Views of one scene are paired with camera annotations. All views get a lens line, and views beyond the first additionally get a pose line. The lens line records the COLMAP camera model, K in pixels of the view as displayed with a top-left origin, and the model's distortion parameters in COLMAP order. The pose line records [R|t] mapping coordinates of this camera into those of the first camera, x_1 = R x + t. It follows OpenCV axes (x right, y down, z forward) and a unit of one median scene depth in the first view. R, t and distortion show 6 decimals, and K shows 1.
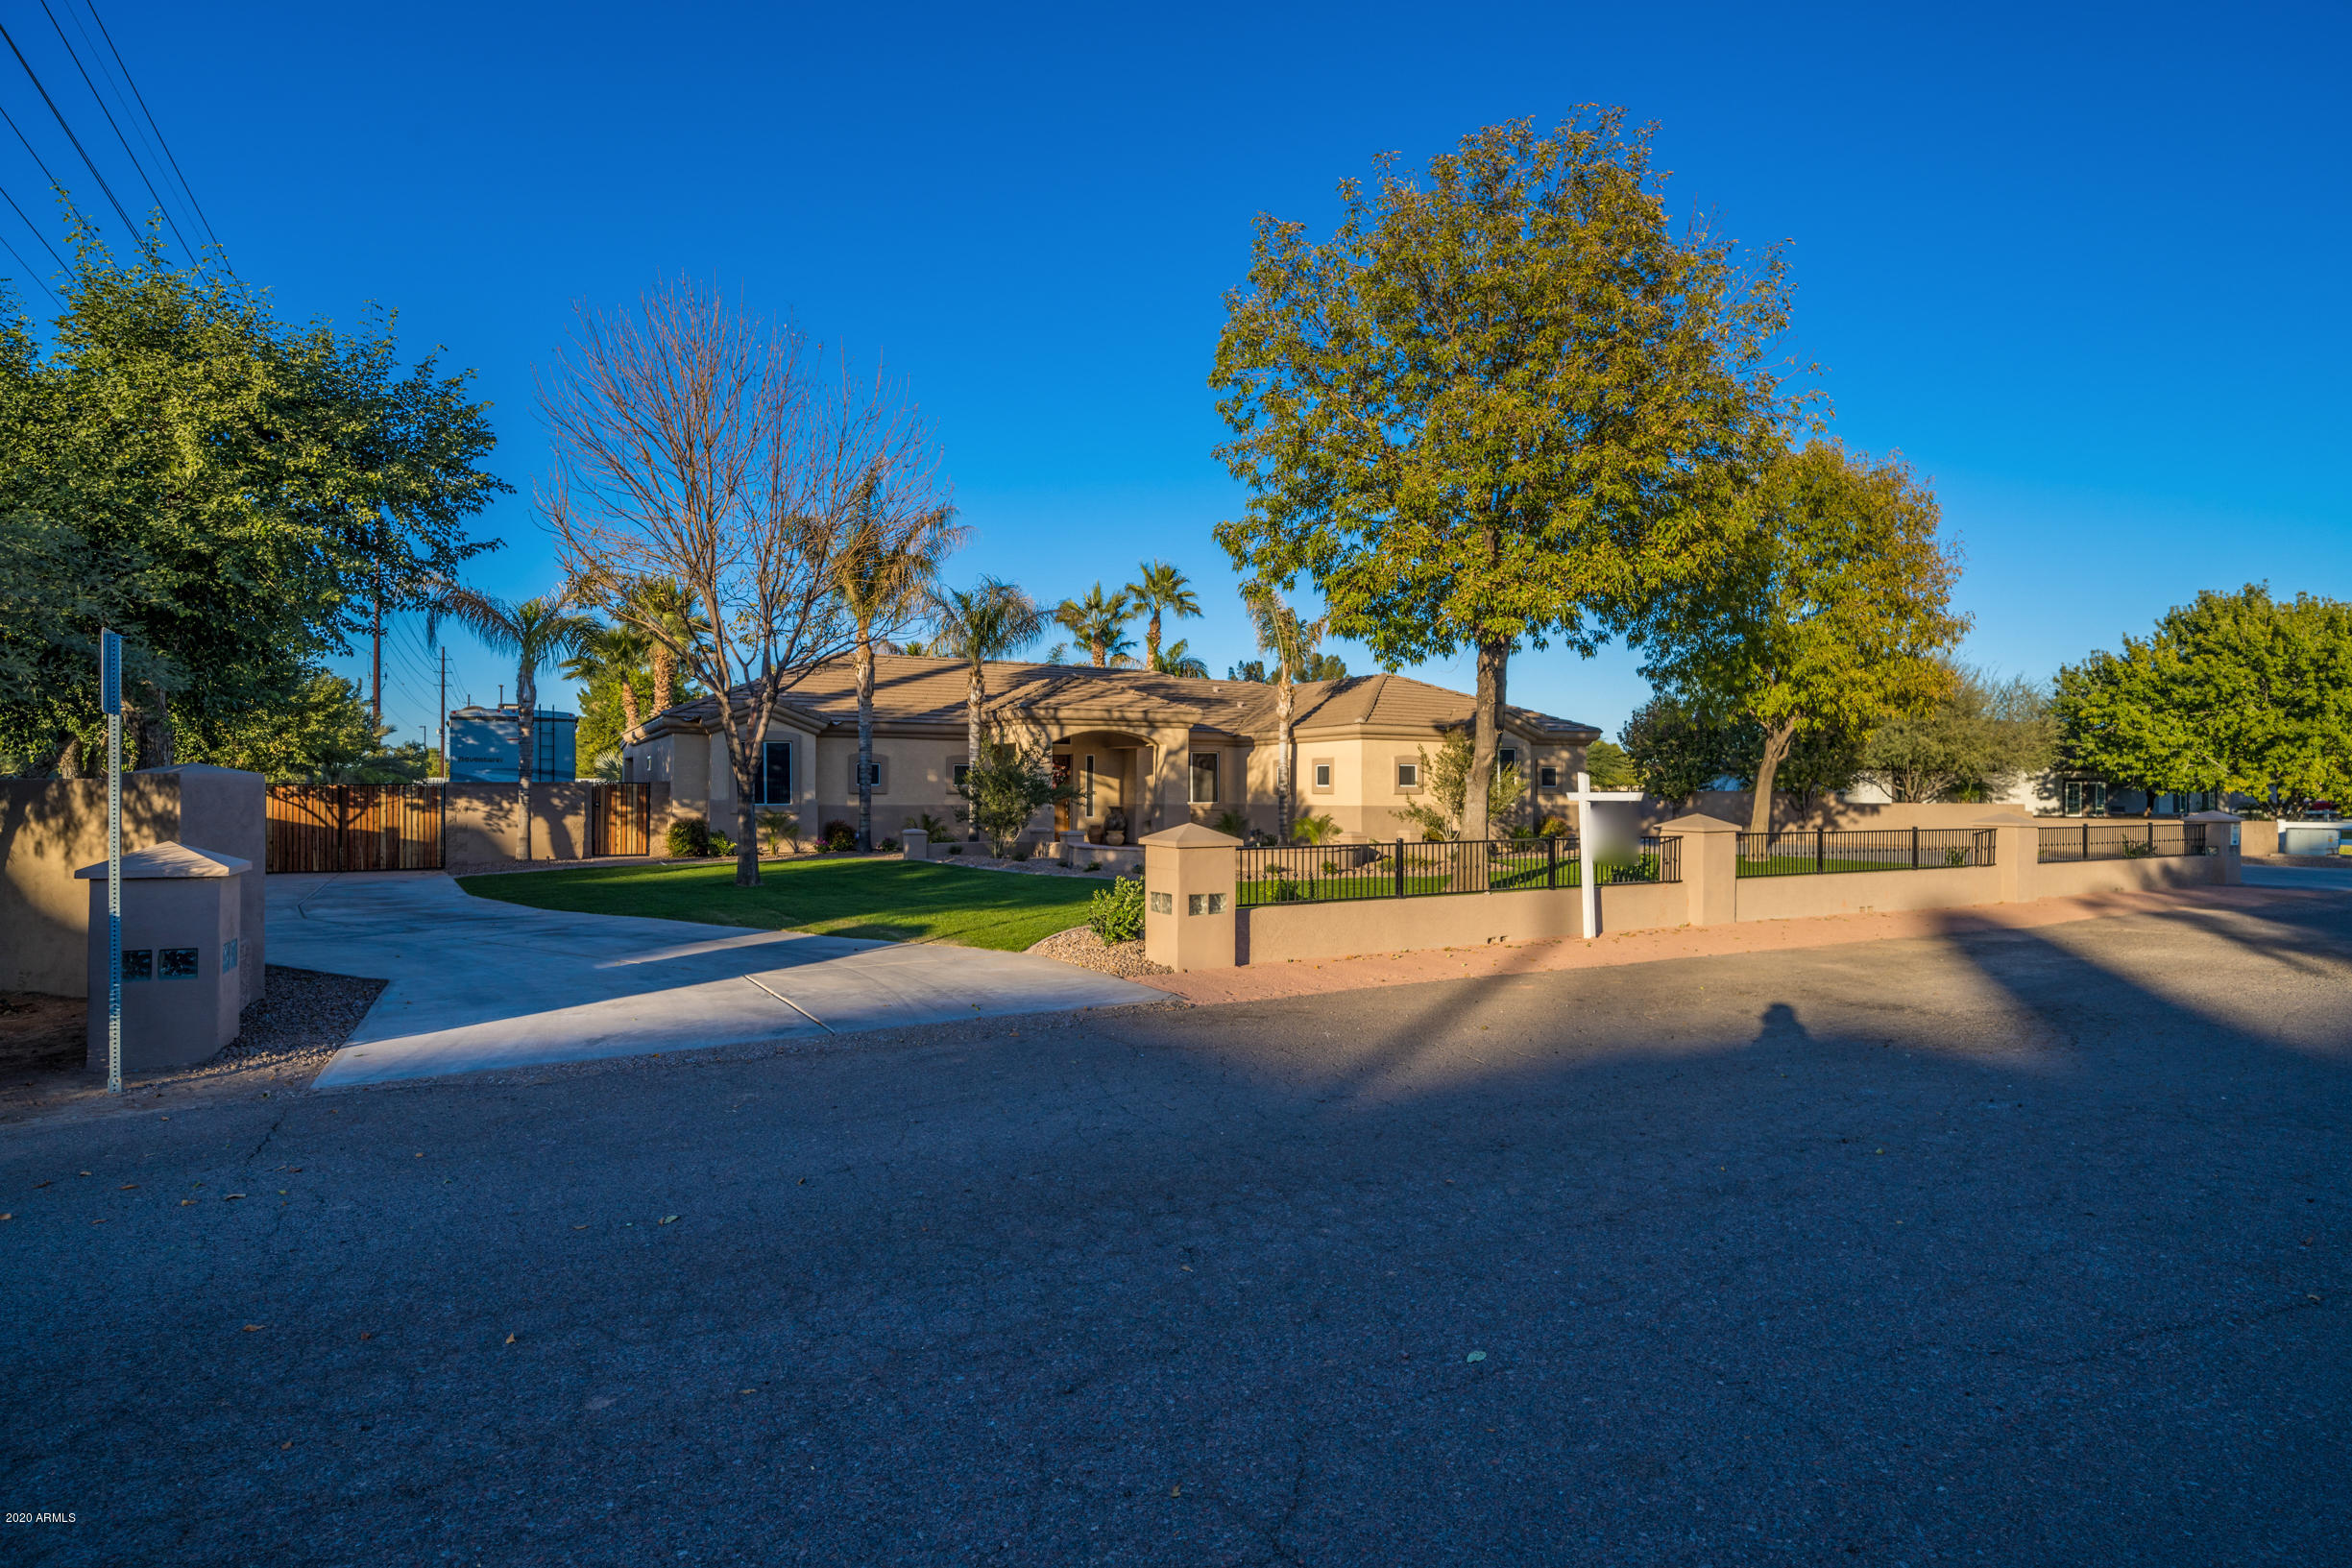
lens RADIAL K [[1237.5, 0, 1178.3], [0, 1237.5, 788.8], [0, 0, 1]] dist [-0.000014, 0.000002]
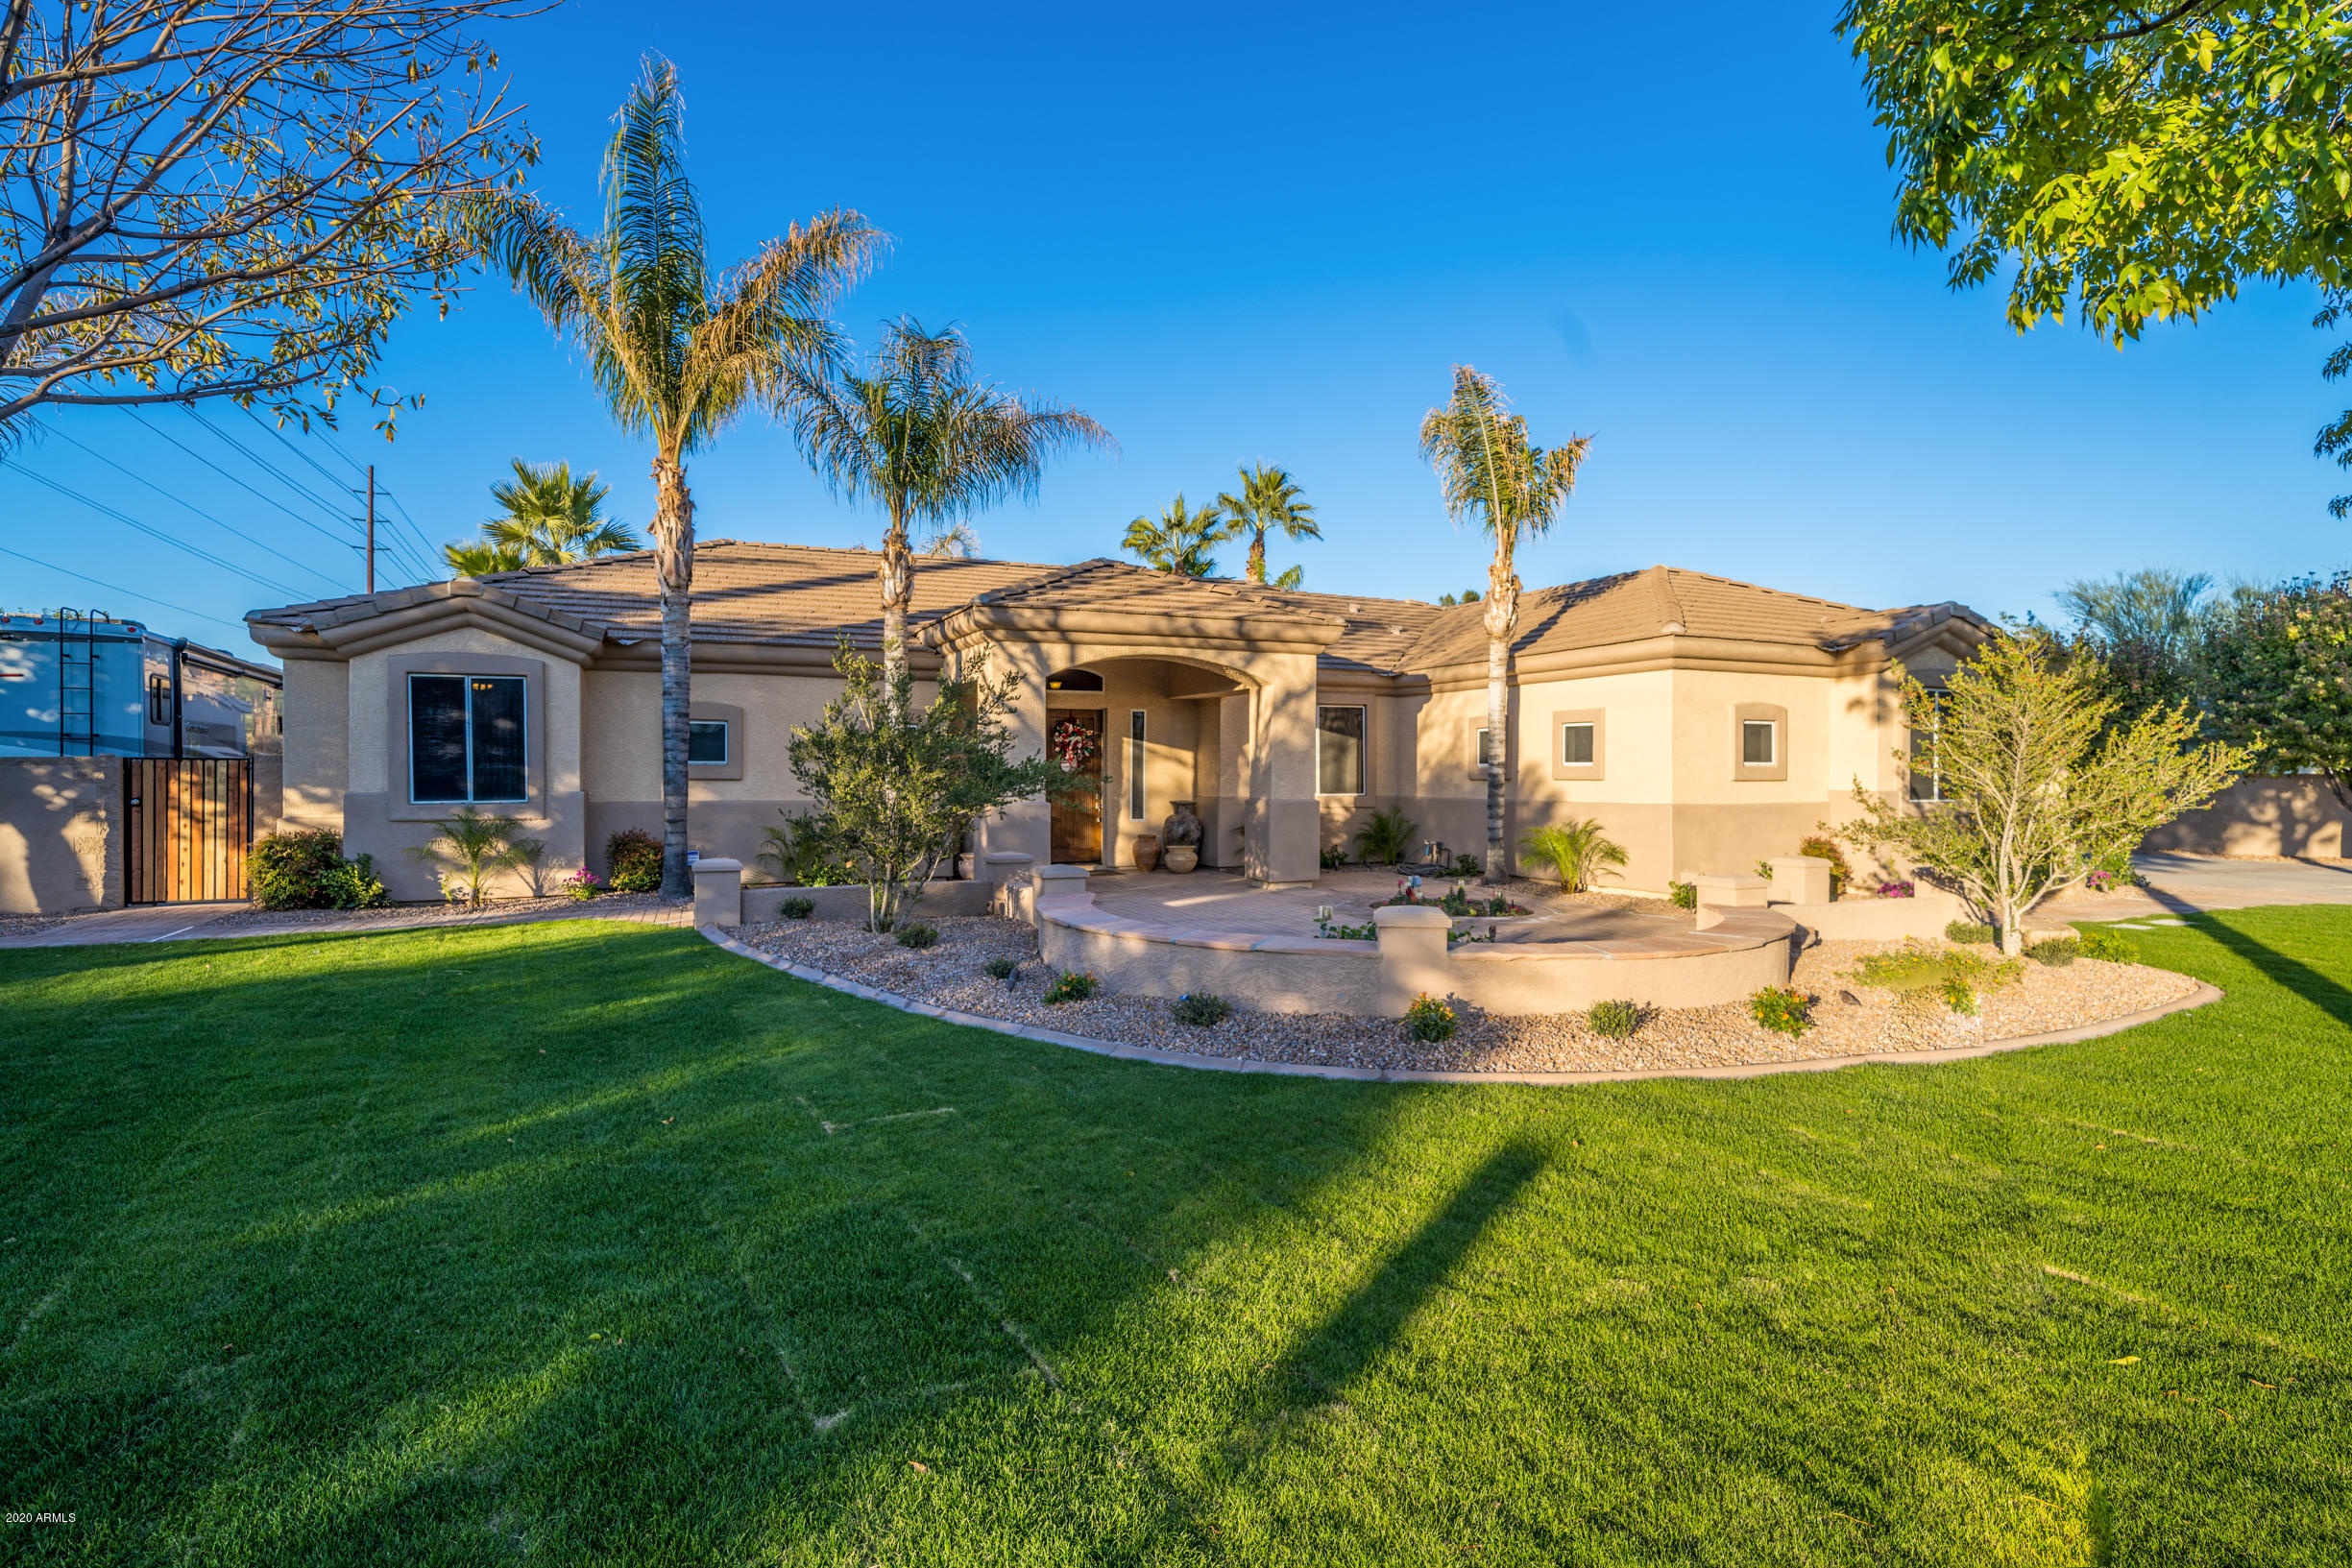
lens RADIAL K [[1128.8, 0, 1178.8], [0, 1128.8, 790.2], [0, 0, 1]] dist [0.000444, 0.000154]
pose [[0.995939, 0.001688, -0.090012, -0.007411], [-0.000128, 0.999850, 0.017331, 0.000616], [0.090028, -0.017250, 0.995790, 0.503381]]
